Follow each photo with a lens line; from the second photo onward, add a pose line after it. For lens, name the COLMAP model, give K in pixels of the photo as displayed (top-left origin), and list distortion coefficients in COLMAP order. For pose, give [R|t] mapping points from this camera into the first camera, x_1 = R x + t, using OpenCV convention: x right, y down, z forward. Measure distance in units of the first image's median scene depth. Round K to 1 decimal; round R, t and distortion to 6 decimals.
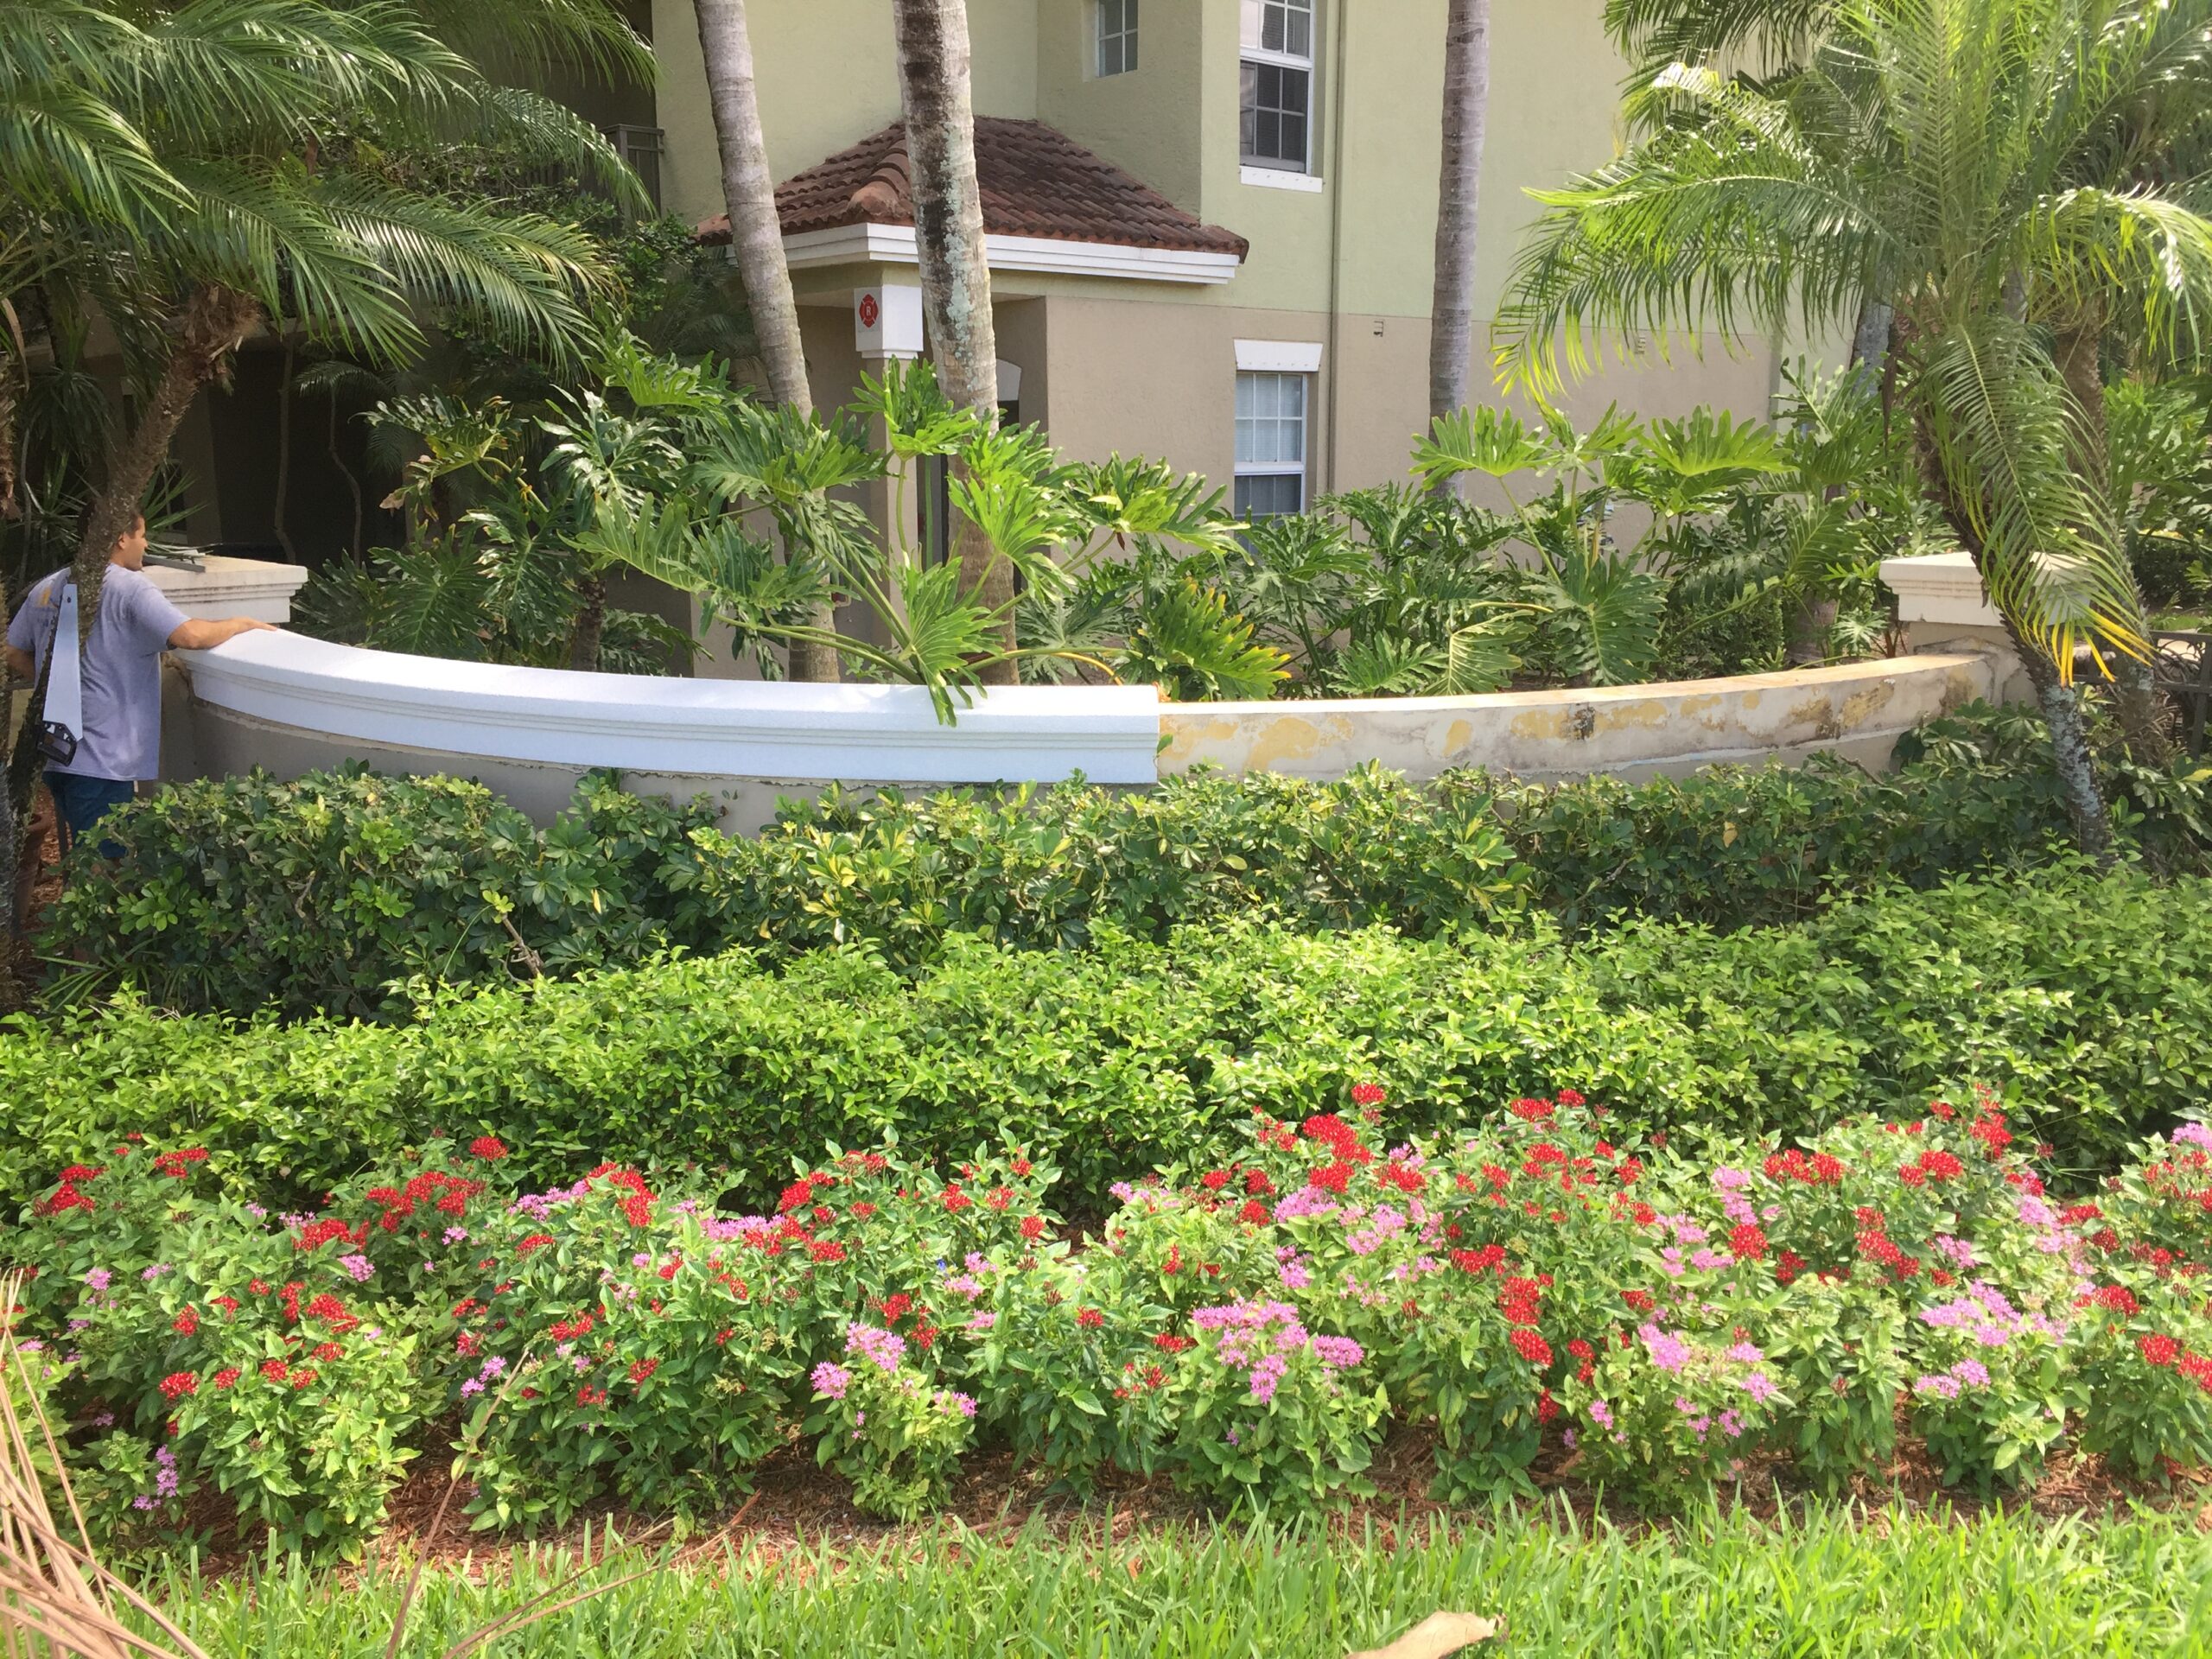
lens RADIAL K [[1868.3, 0, 1230.1], [0, 1868.3, 836.2], [0, 0, 1]] dist [0.003566, -0.070794]
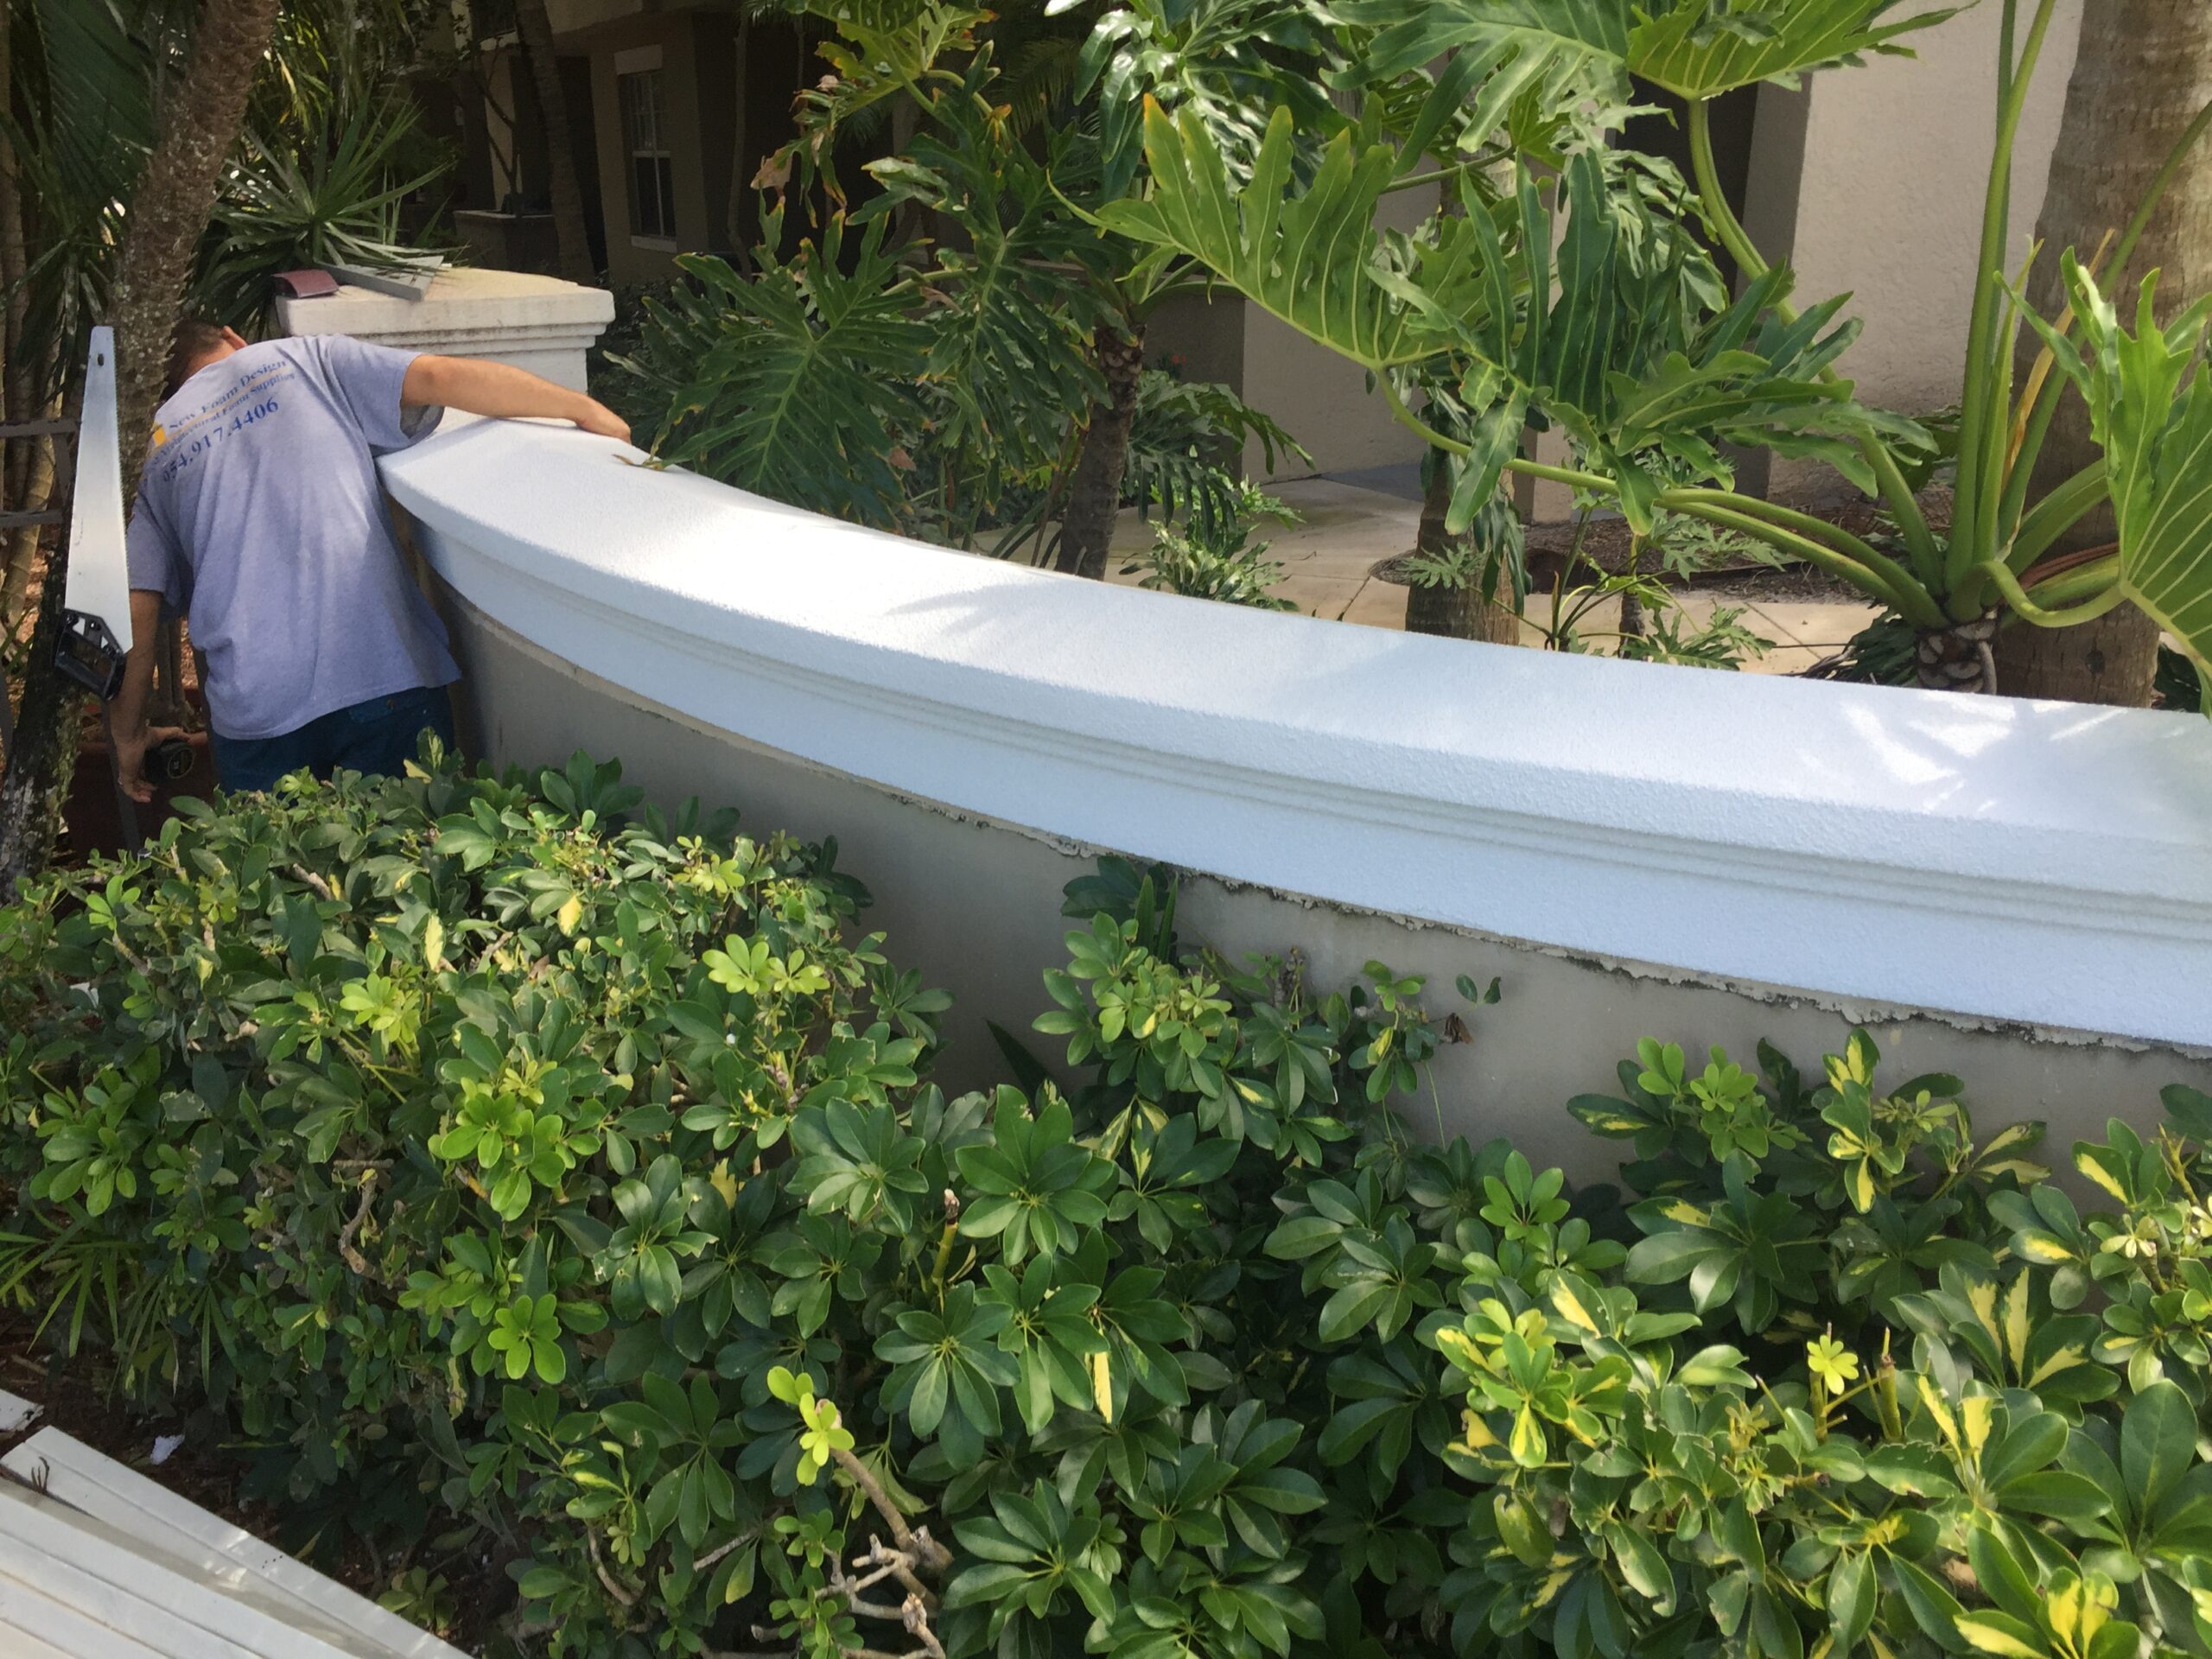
lens RADIAL K [[1880.8, 0, 1203.5], [0, 1880.8, 829.6], [0, 0, 1]] dist [-0.006594, -0.067746]
pose [[0.960750, 0.084277, -0.264306, -0.208957], [-0.046432, 0.988150, 0.146301, -0.092469], [0.273504, -0.128287, 0.953278, 0.603935]]
